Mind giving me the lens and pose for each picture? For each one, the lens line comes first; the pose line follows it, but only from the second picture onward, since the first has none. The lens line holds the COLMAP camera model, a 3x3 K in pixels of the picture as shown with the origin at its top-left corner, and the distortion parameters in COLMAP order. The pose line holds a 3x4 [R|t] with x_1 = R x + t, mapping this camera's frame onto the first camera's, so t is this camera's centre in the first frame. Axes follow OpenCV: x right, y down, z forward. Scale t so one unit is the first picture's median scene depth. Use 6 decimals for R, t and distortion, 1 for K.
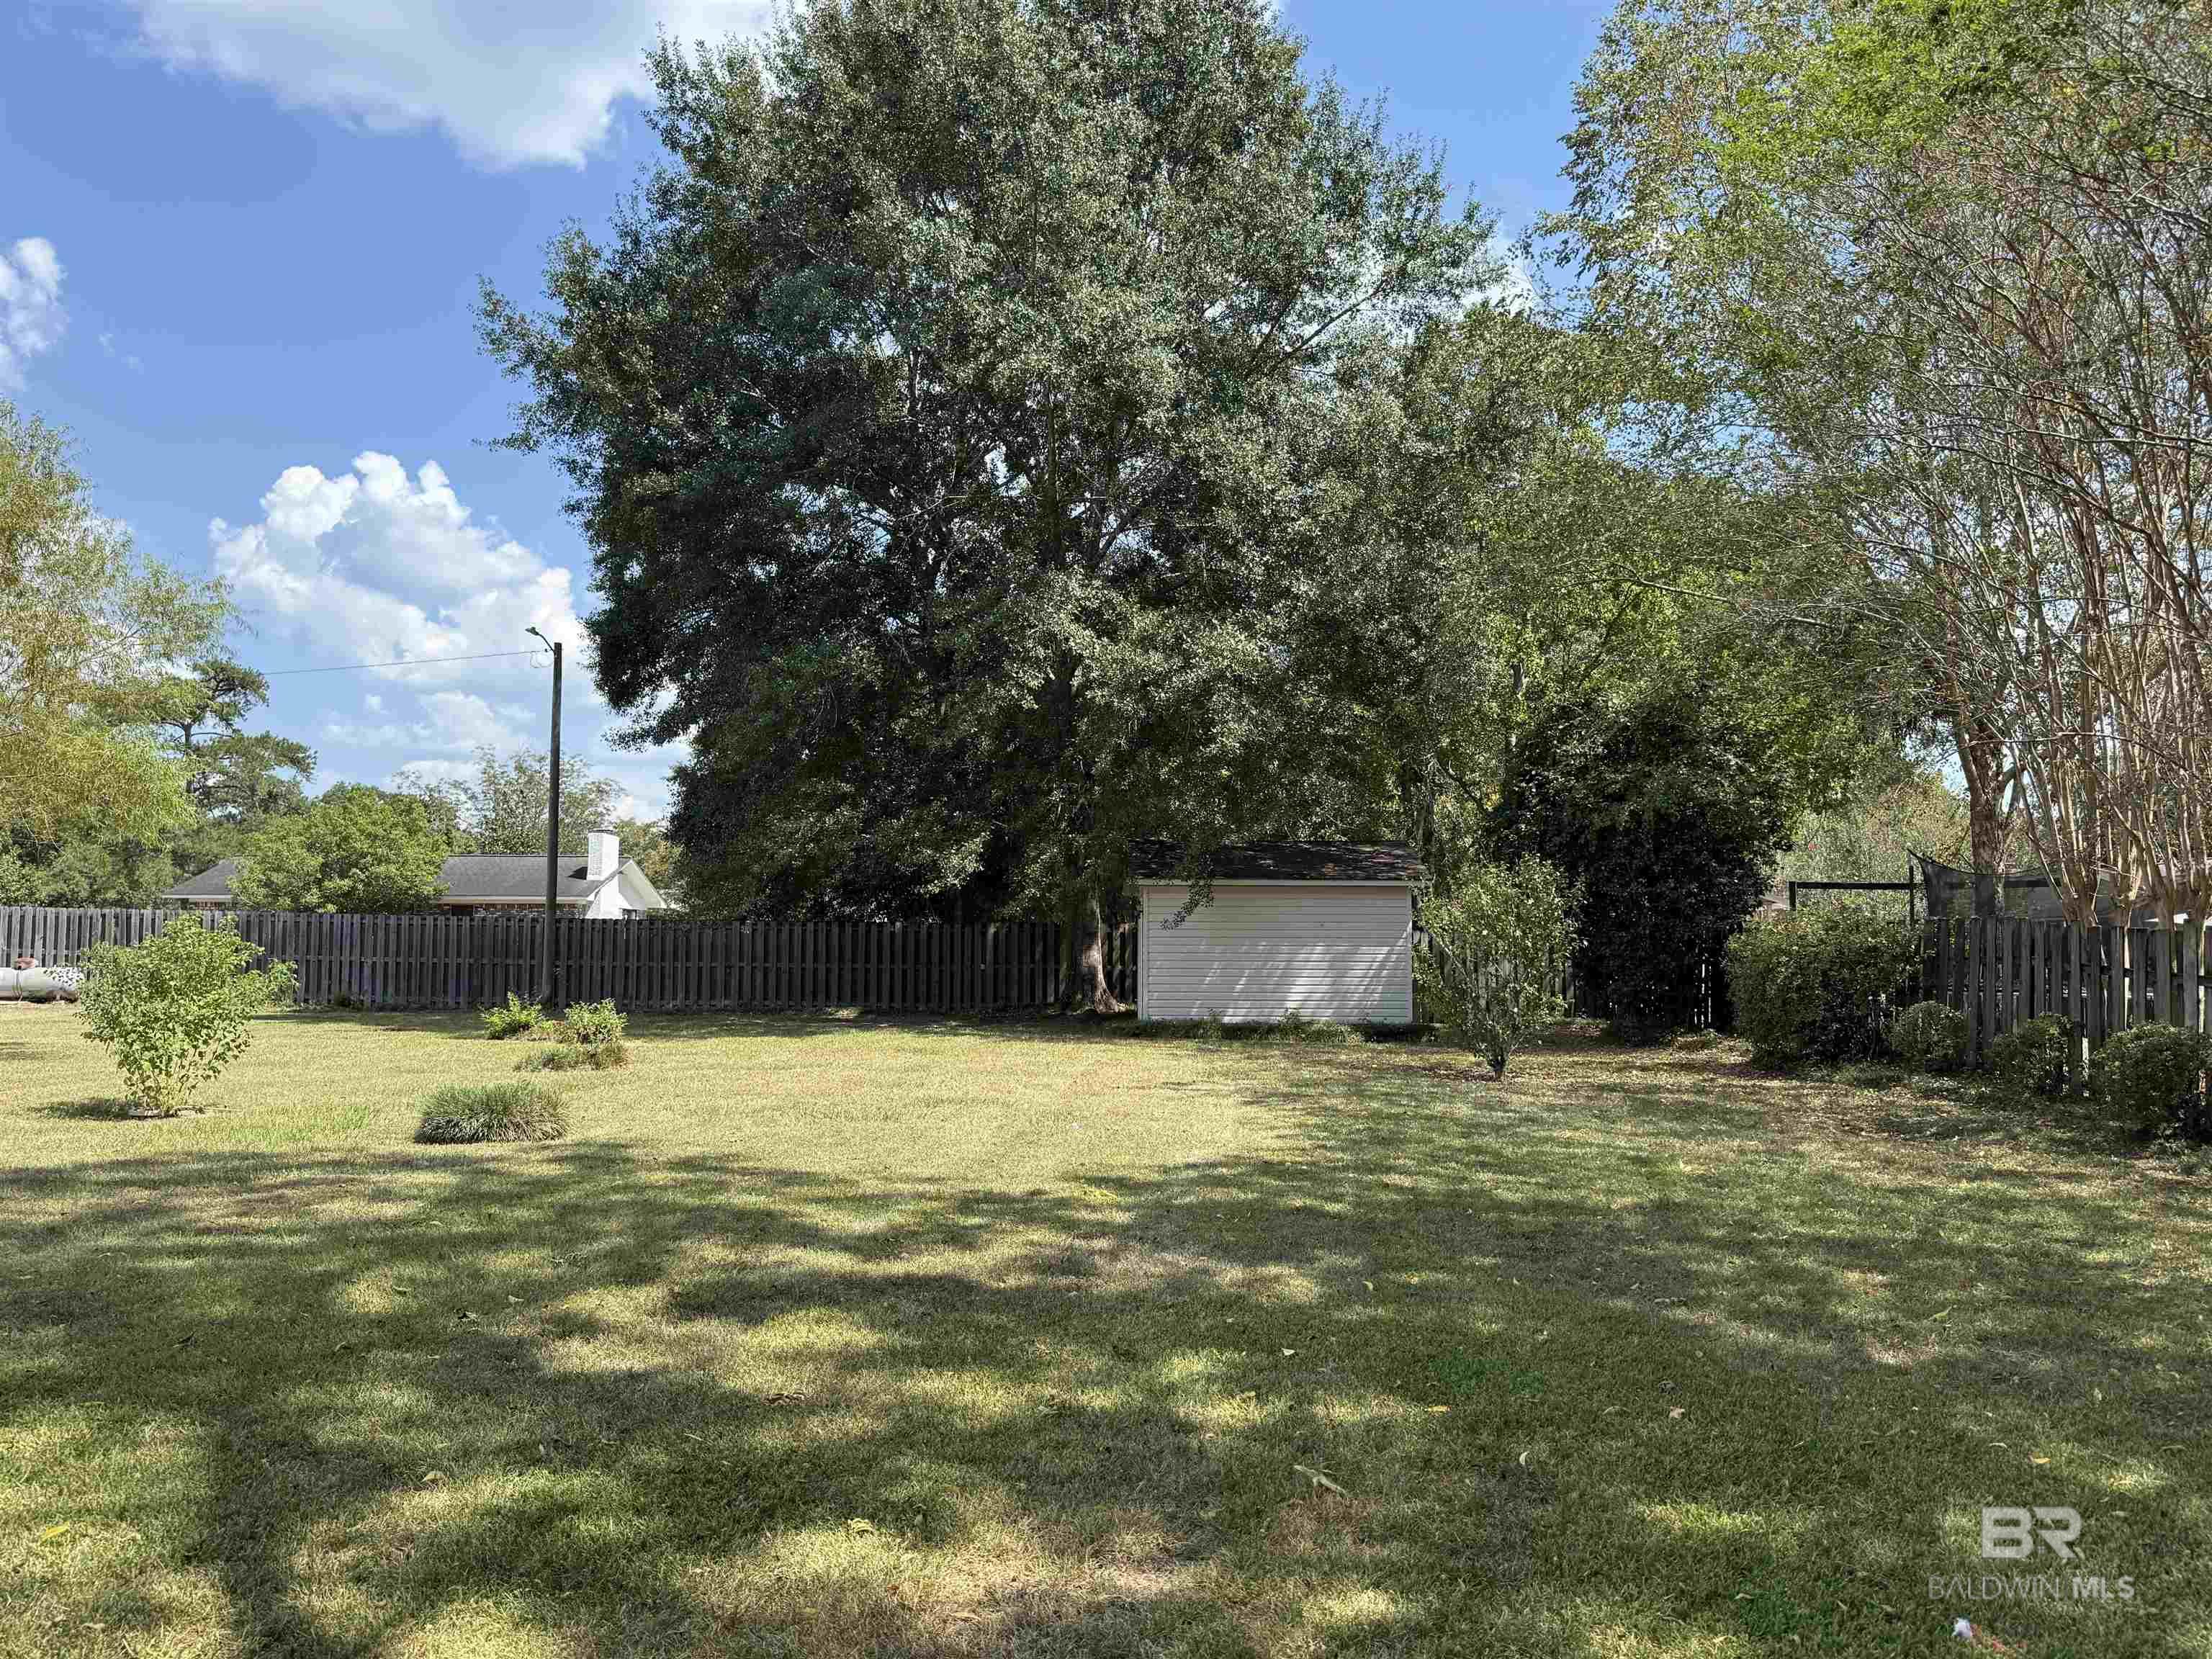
lens RADIAL K [[1659.4, 0, 1106.0], [0, 1659.4, 829.5], [0, 0, 1]] dist [-0.000169, -0.004095]
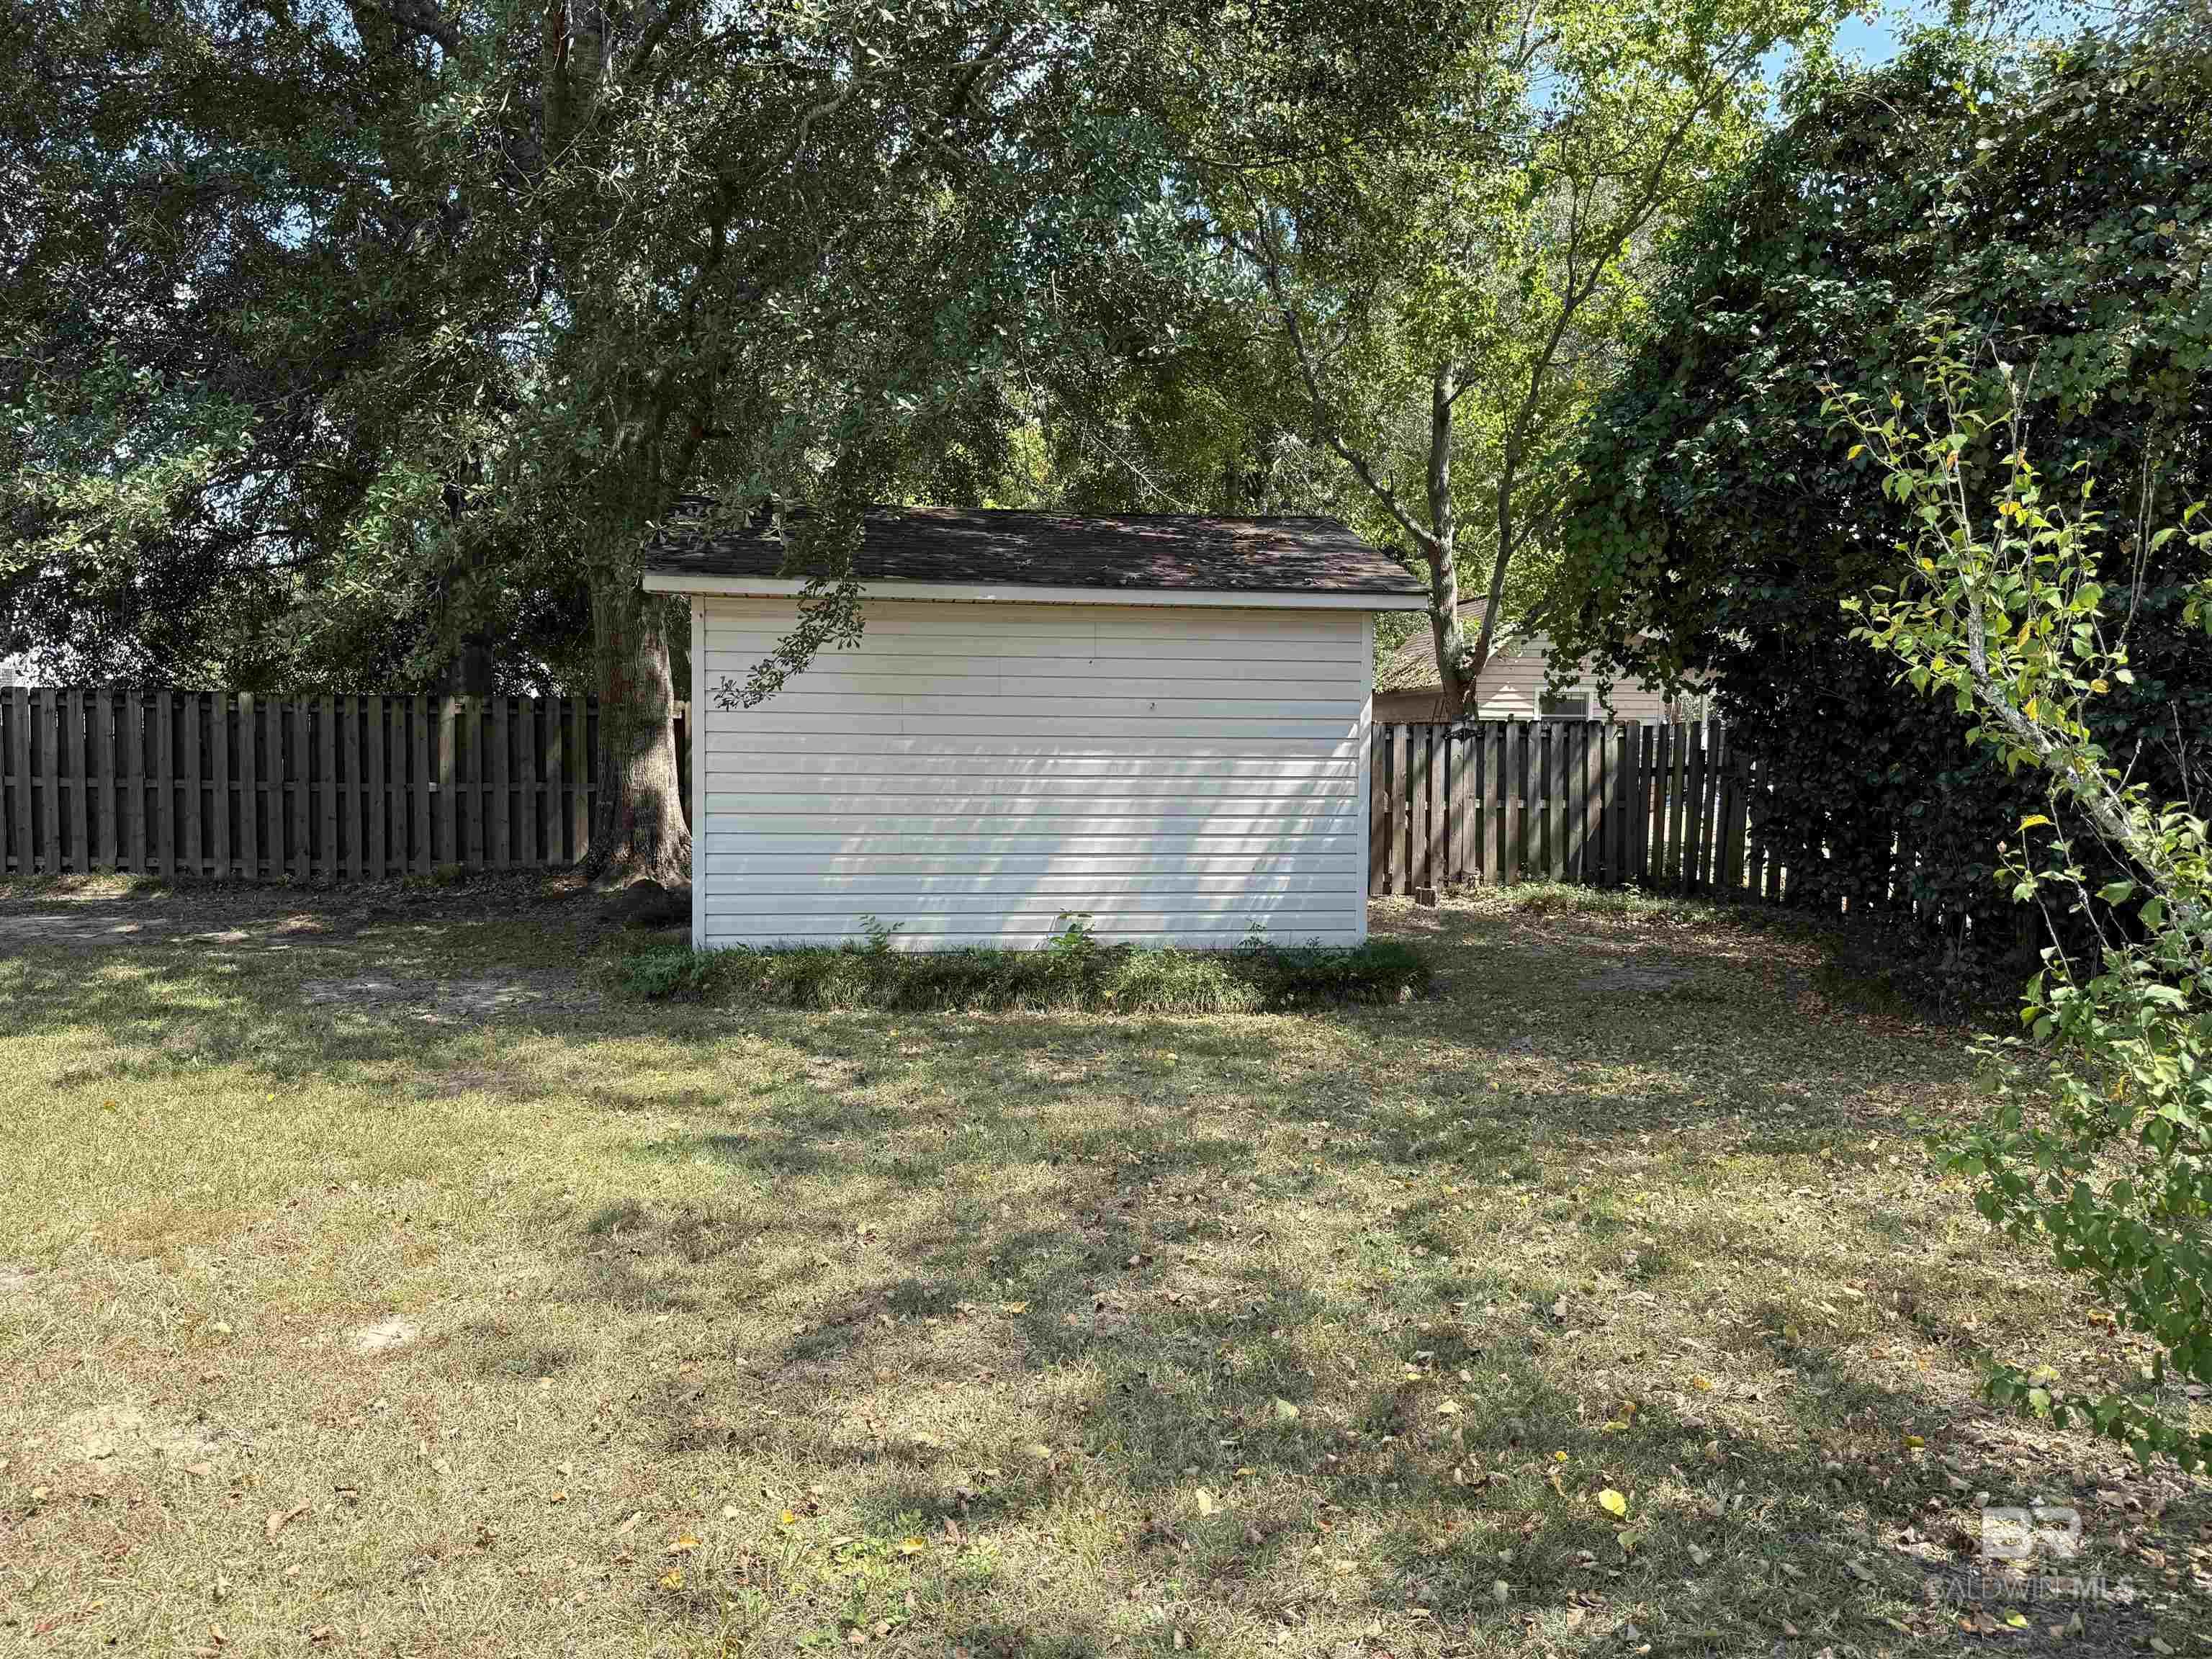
lens RADIAL K [[1659.4, 0, 1106.0], [0, 1659.4, 829.5], [0, 0, 1]] dist [-0.000169, -0.004095]
pose [[0.987230, -0.001417, 0.159292, 0.023104], [-0.019217, 0.991599, 0.127917, 0.014959], [-0.158135, -0.129345, 0.978909, 0.248974]]
